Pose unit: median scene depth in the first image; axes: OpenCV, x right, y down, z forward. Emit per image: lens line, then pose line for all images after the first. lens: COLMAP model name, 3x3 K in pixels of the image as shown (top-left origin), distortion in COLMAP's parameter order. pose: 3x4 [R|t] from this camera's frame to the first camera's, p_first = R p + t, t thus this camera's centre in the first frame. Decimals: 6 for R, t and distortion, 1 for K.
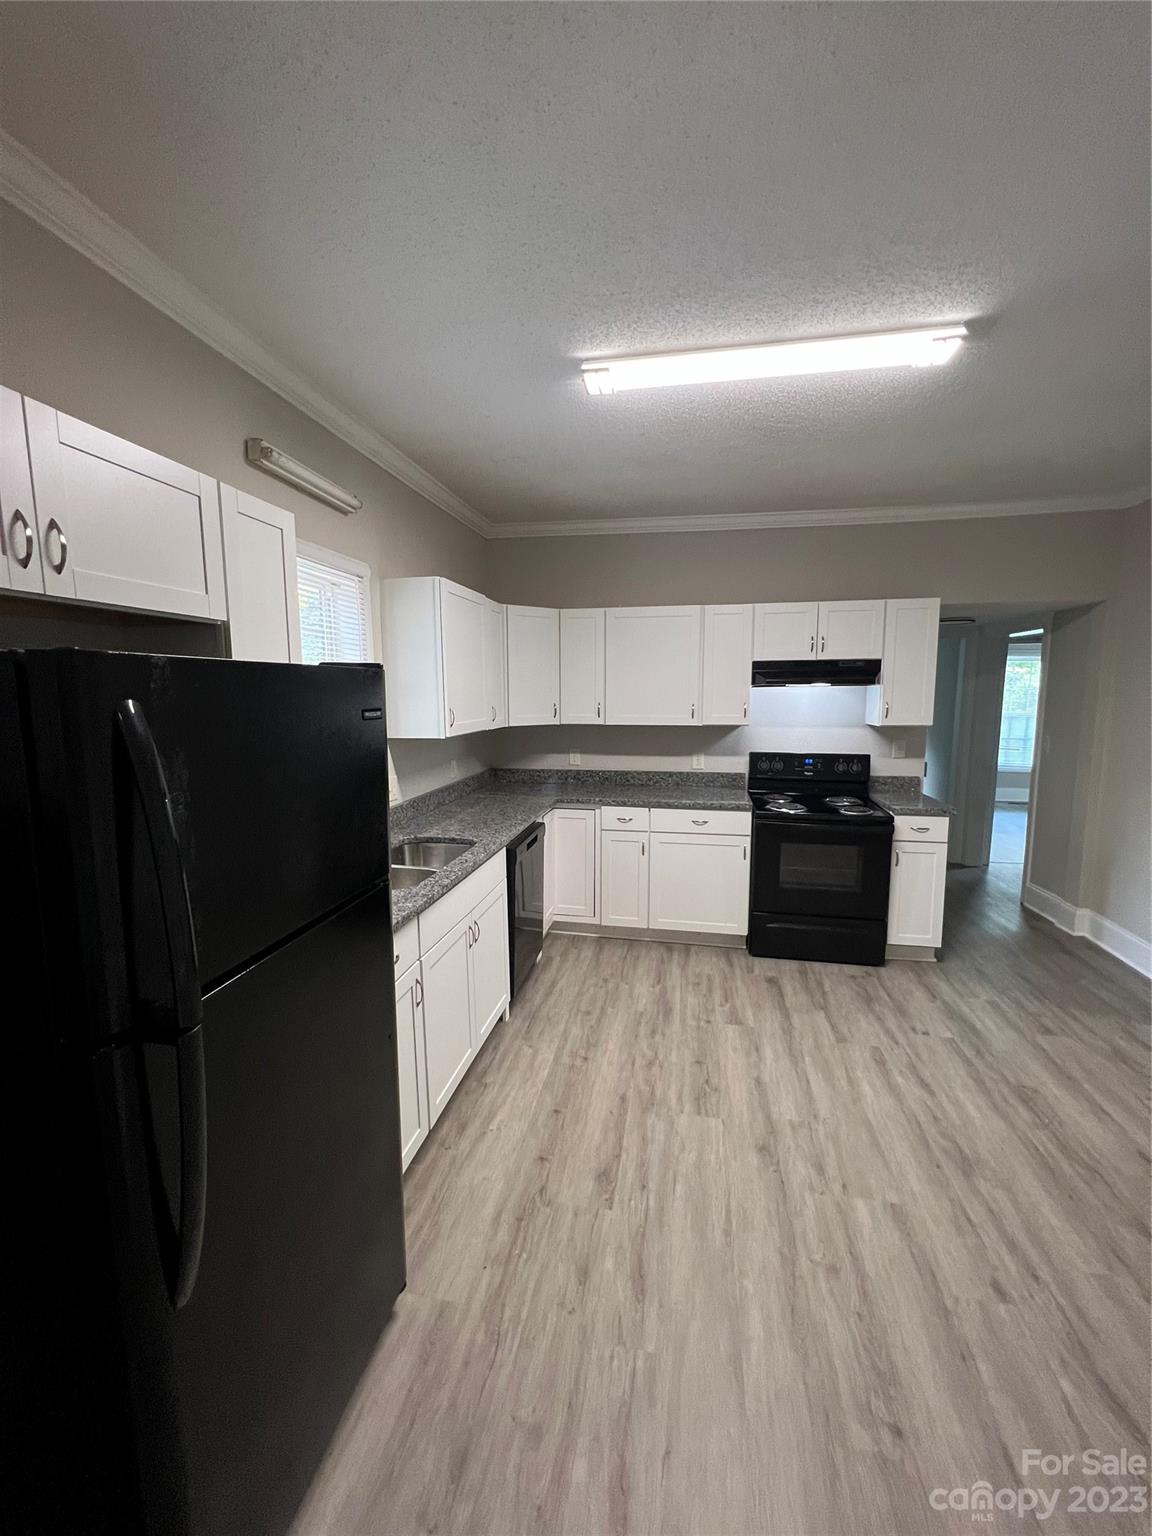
lens RADIAL K [[614.3, 0, 572.3], [0, 614.3, 772.5], [0, 0, 1]] dist [-0.000769, -0.000360]
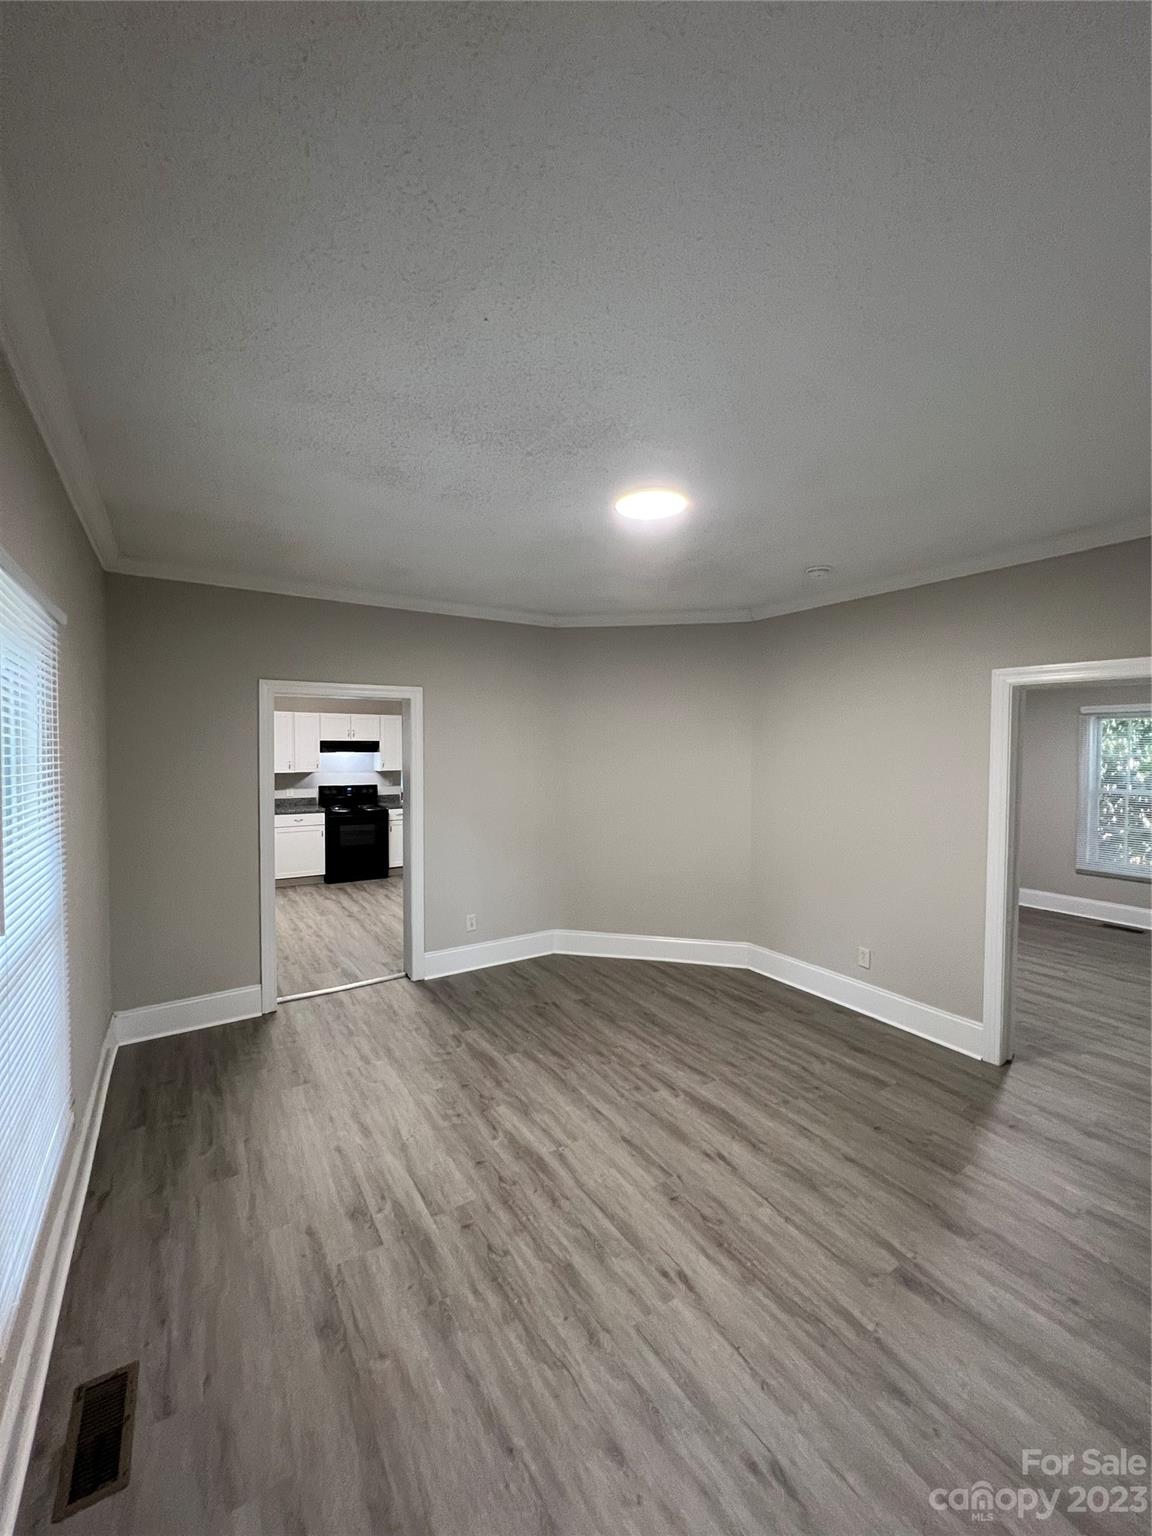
lens RADIAL K [[614.3, 0, 574.0], [0, 614.3, 770.2], [0, 0, 1]] dist [-0.000769, -0.000360]
pose [[0.724779, -0.015533, 0.688806, -0.533453], [0.084726, 0.994167, -0.066731, 0.132573], [-0.683752, 0.106725, 0.721868, -1.108899]]
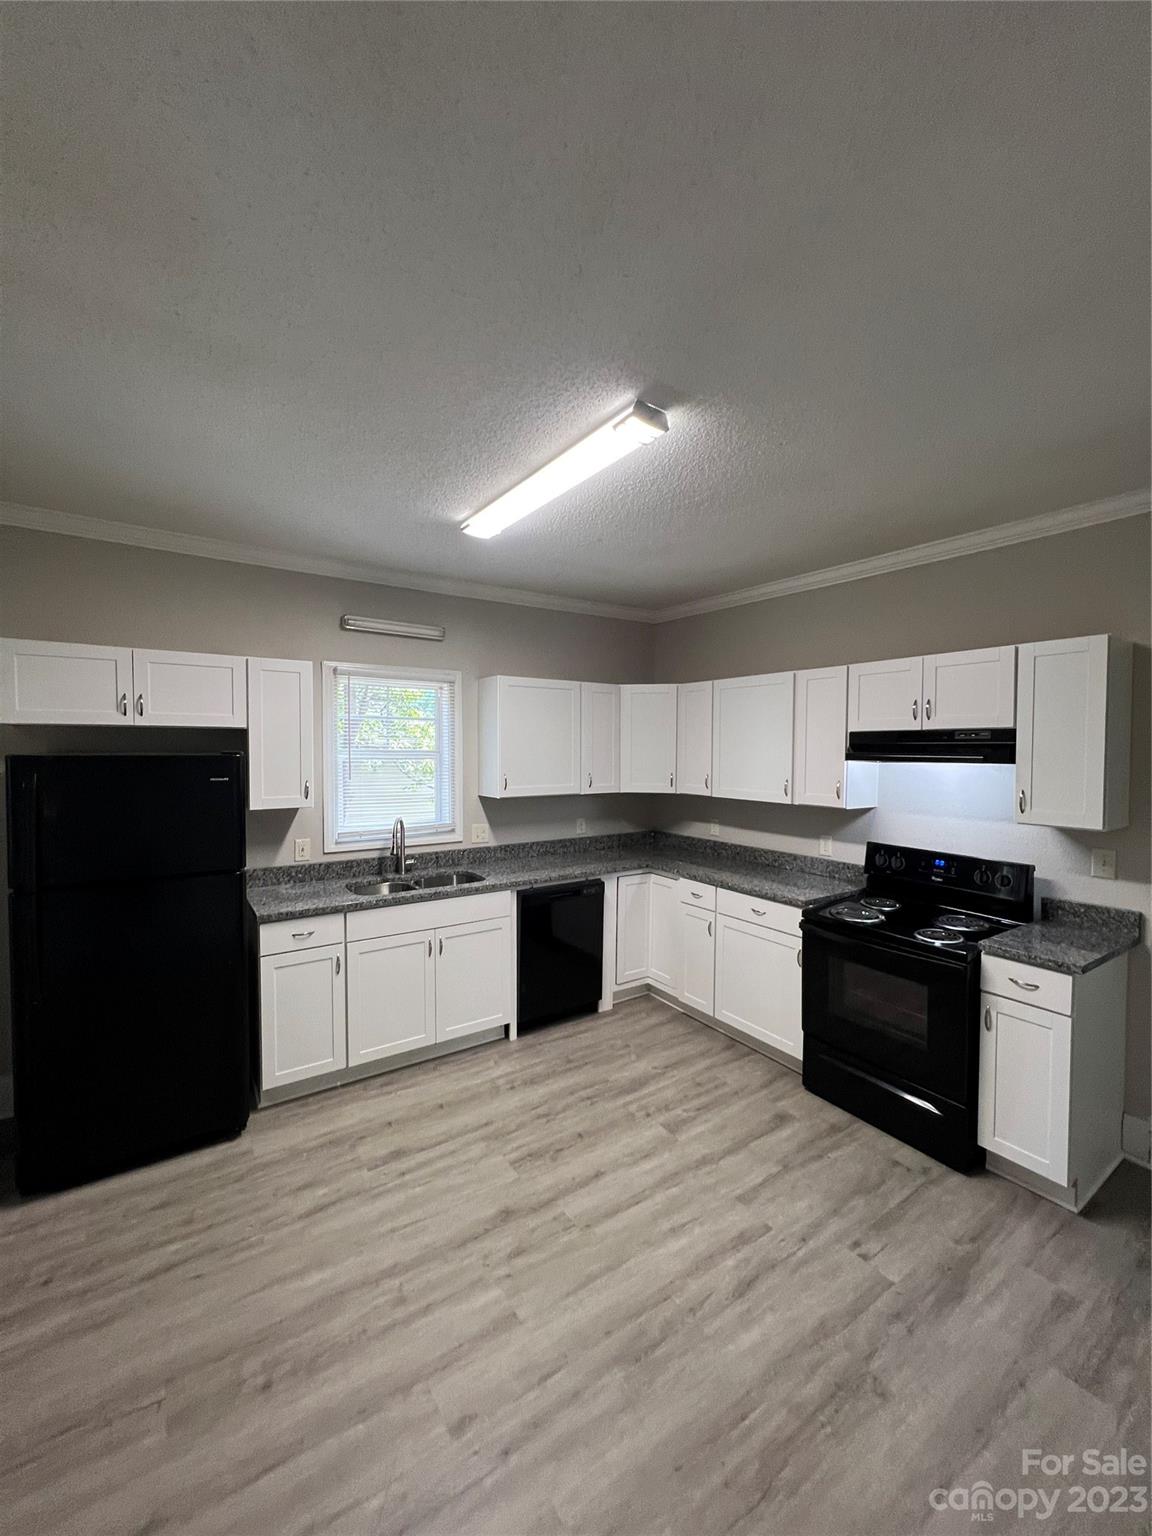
lens RADIAL K [[614.3, 0, 569.8], [0, 614.3, 771.3], [0, 0, 1]] dist [-0.000769, -0.000360]
pose [[0.704903, 0.035744, -0.708402, 0.657266], [-0.102242, 0.993420, -0.051611, -0.049009], [0.701896, 0.108809, 0.703919, 0.161100]]
